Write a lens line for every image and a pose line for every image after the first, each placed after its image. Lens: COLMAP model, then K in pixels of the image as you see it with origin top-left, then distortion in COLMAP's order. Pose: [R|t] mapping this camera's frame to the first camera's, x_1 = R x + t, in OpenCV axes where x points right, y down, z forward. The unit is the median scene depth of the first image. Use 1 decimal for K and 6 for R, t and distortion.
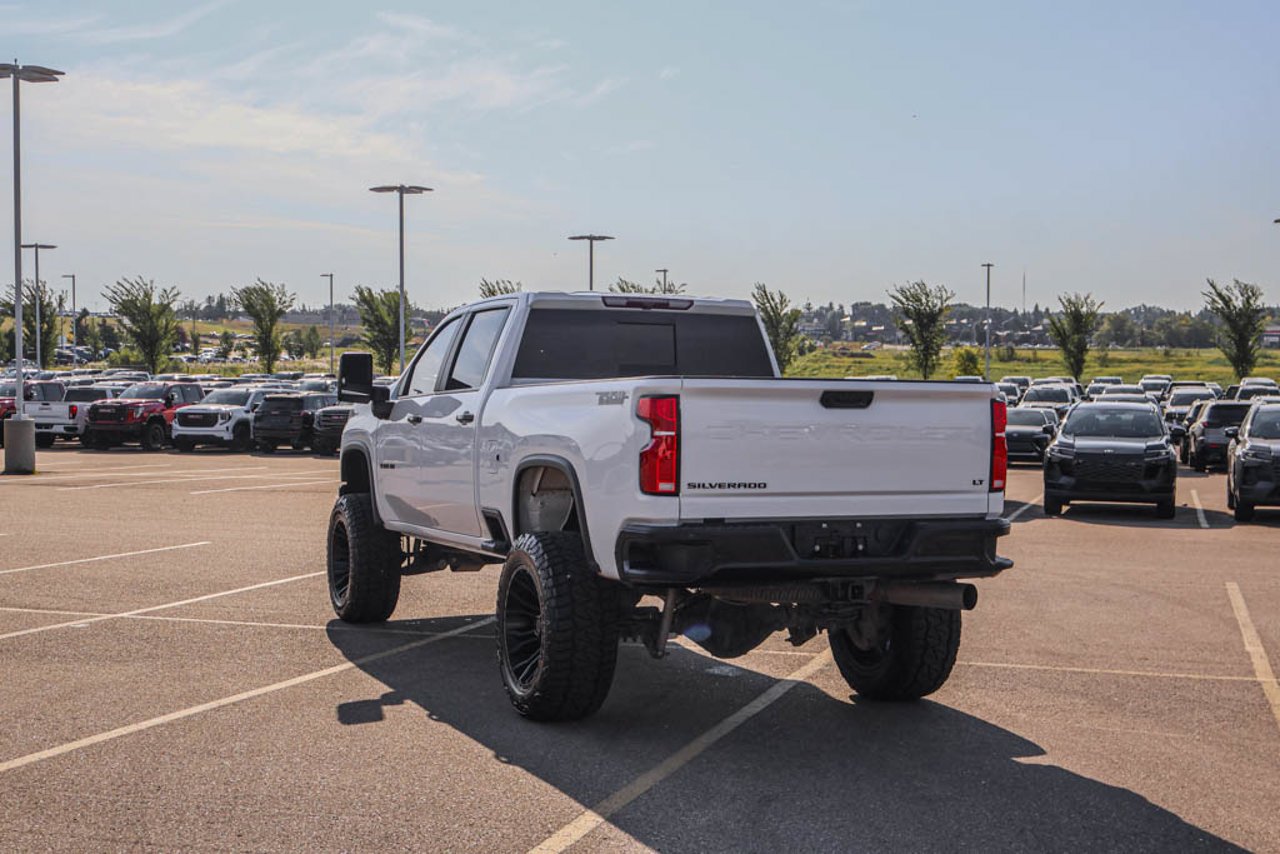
lens RADIAL K [[1658.1, 0, 634.8], [0, 1658.1, 424.5], [0, 0, 1]] dist [0.030720, 0.000000]
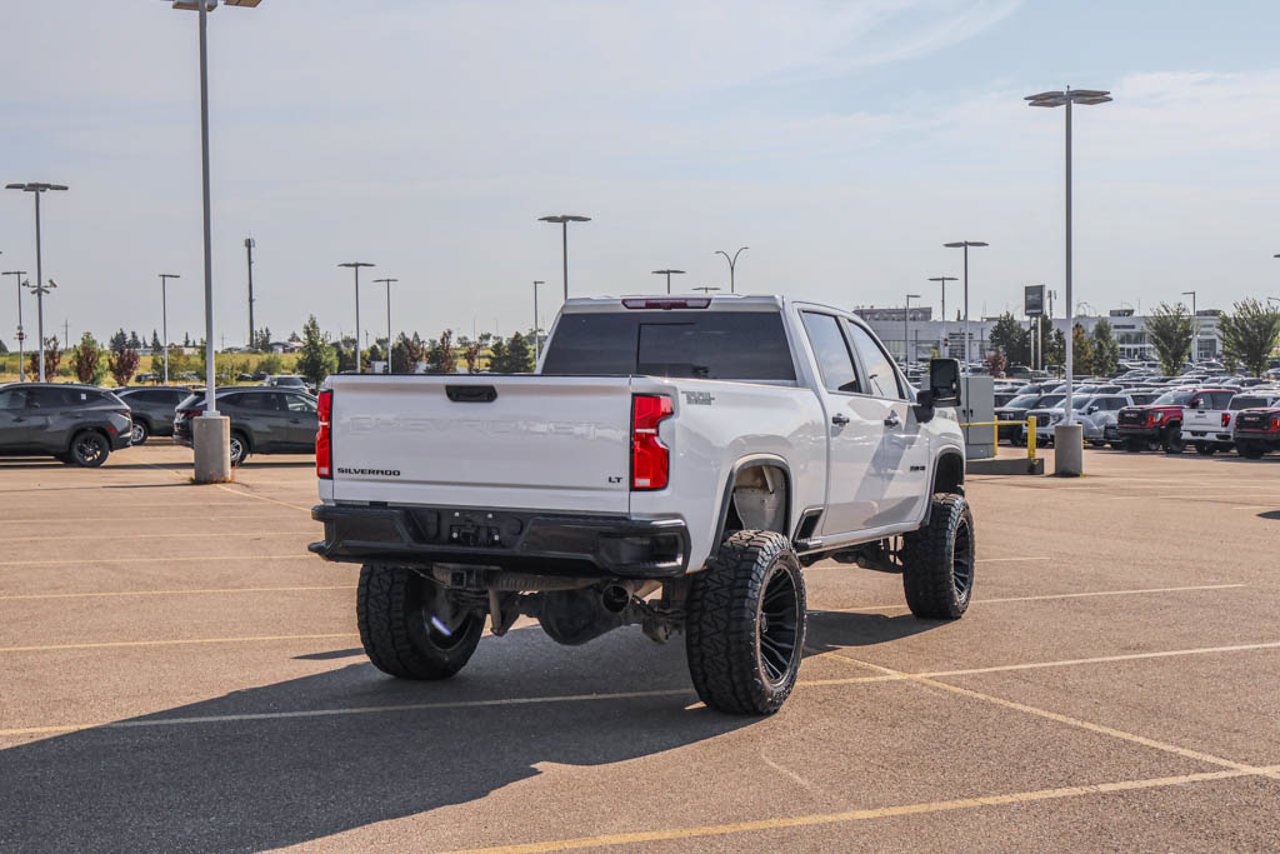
lens RADIAL K [[1658.1, 0, 662.2], [0, 1658.1, 422.9], [0, 0, 1]] dist [0.030720, 0.000000]
pose [[0.684671, 0.009900, -0.728785, 0.162360], [-0.015367, 0.999882, -0.000854, 0.000391], [0.728690, 0.011784, 0.684742, 0.063181]]
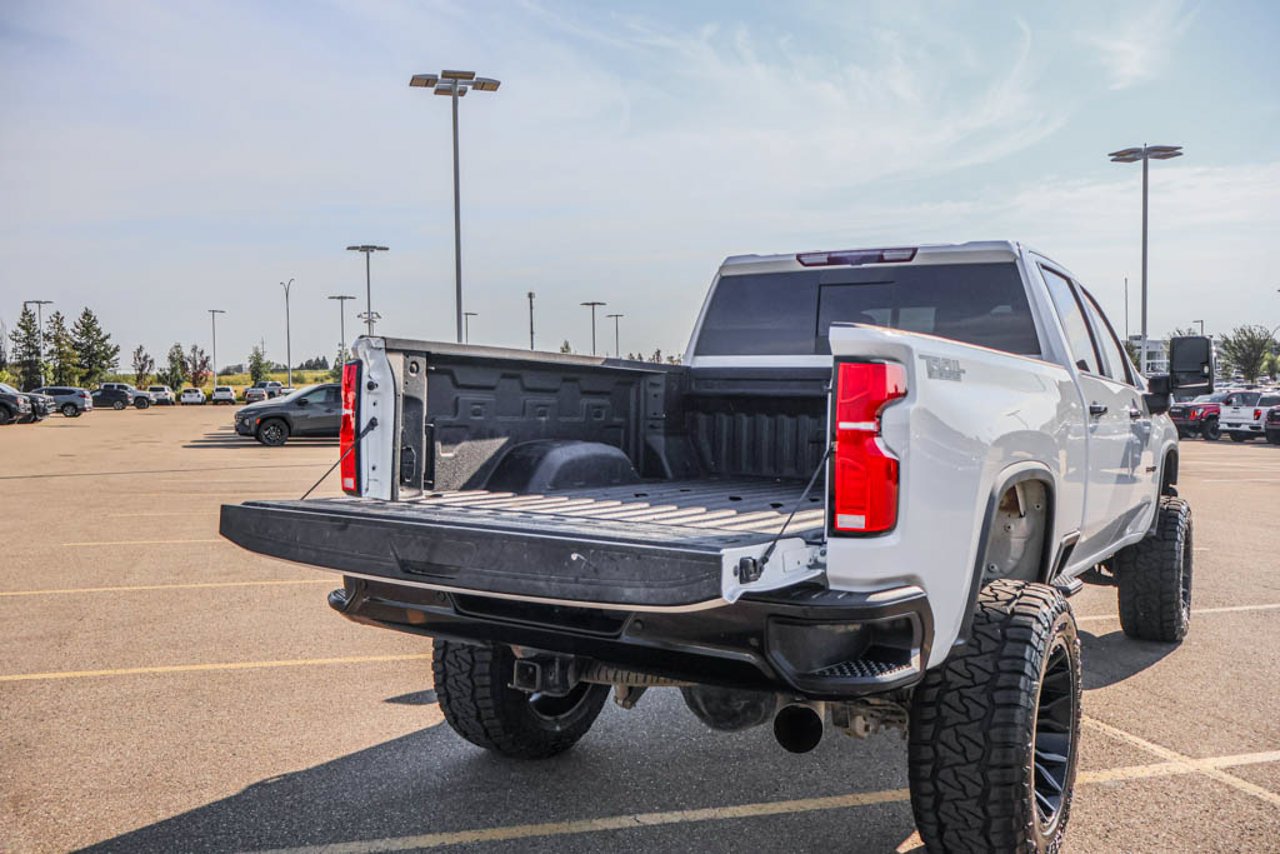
lens RADIAL K [[1086.5, 0, 638.7], [0, 1086.5, 429.5], [0, 0, 1]] dist [-0.006544, 0.011600]
pose [[0.567153, 0.023430, -0.823279, 0.080776], [-0.019306, 0.999699, 0.015151, 0.000611], [0.823386, 0.007301, 0.567435, 0.133604]]
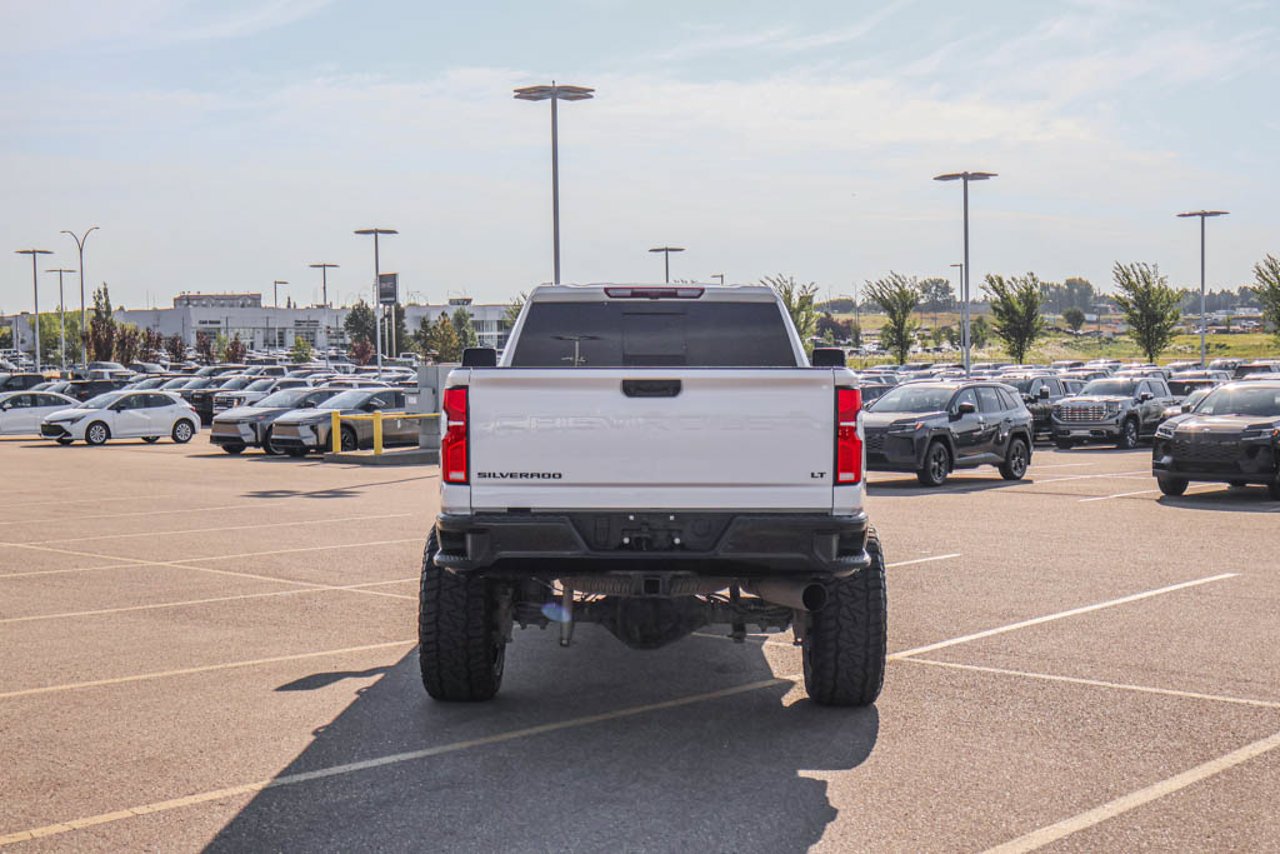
lens RADIAL K [[1658.1, 0, 659.8], [0, 1658.1, 431.5], [0, 0, 1]] dist [0.030720, 0.000000]
pose [[0.919473, 0.000375, -0.393153, 0.086388], [0.003653, 0.999948, 0.009497, 0.000170], [0.393136, -0.010168, 0.919424, 0.018101]]
